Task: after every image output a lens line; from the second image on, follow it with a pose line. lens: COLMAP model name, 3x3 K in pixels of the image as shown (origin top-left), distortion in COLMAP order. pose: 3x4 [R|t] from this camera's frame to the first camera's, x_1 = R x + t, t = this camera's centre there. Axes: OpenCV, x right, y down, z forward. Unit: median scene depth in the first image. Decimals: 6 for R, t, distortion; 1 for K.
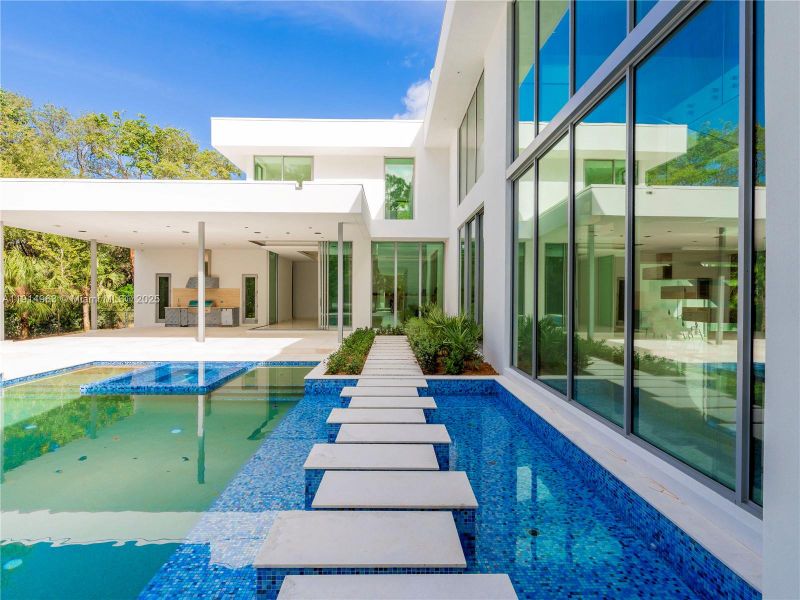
lens RADIAL K [[412.7, 0, 403.2], [0, 412.7, 296.8], [0, 0, 1]] dist [-0.001116, 0.000159]
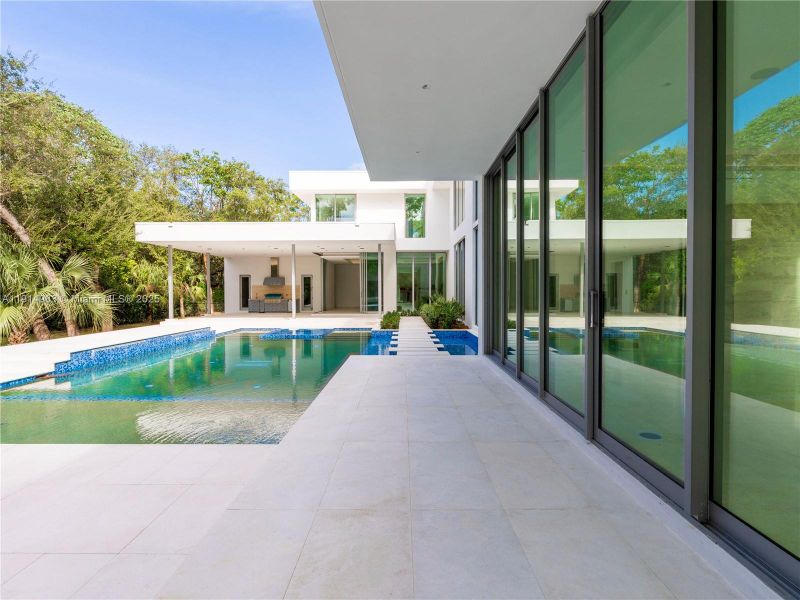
lens RADIAL K [[412.7, 0, 400.1], [0, 412.7, 297.9], [0, 0, 1]] dist [-0.001116, 0.000159]
pose [[0.999321, -0.006763, -0.036214, -0.021754], [0.007311, 0.999860, 0.015020, 0.009869], [0.036107, -0.015275, 0.999231, -0.821477]]
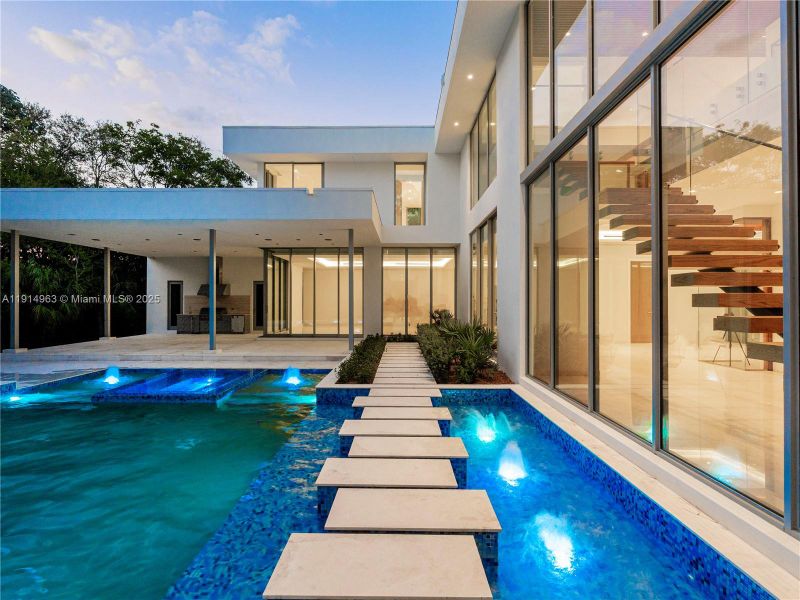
lens RADIAL K [[412.7, 0, 402.4], [0, 412.7, 299.2], [0, 0, 1]] dist [-0.001116, 0.000159]
pose [[0.999672, -0.004766, -0.025153, -0.005805], [0.004580, 0.999962, -0.007473, -0.003514], [0.025188, 0.007355, 0.999656, 0.017678]]
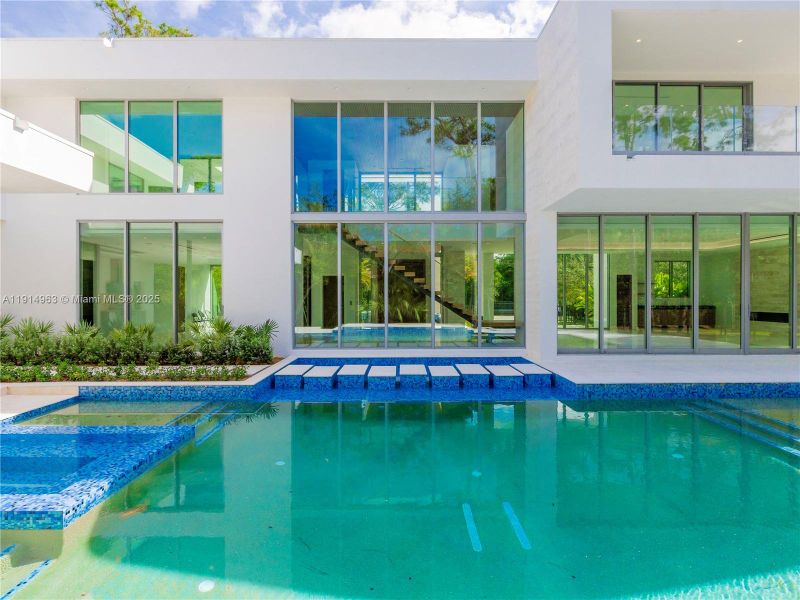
lens RADIAL K [[417.7, 0, 400.3], [0, 417.7, 299.3], [0, 0, 1]] dist [-0.003568, -0.000610]
pose [[0.027109, -0.006276, 0.999613, -1.036896], [0.003755, 0.999974, 0.006176, -0.014302], [-0.999625, 0.003586, 0.027131, 0.503810]]
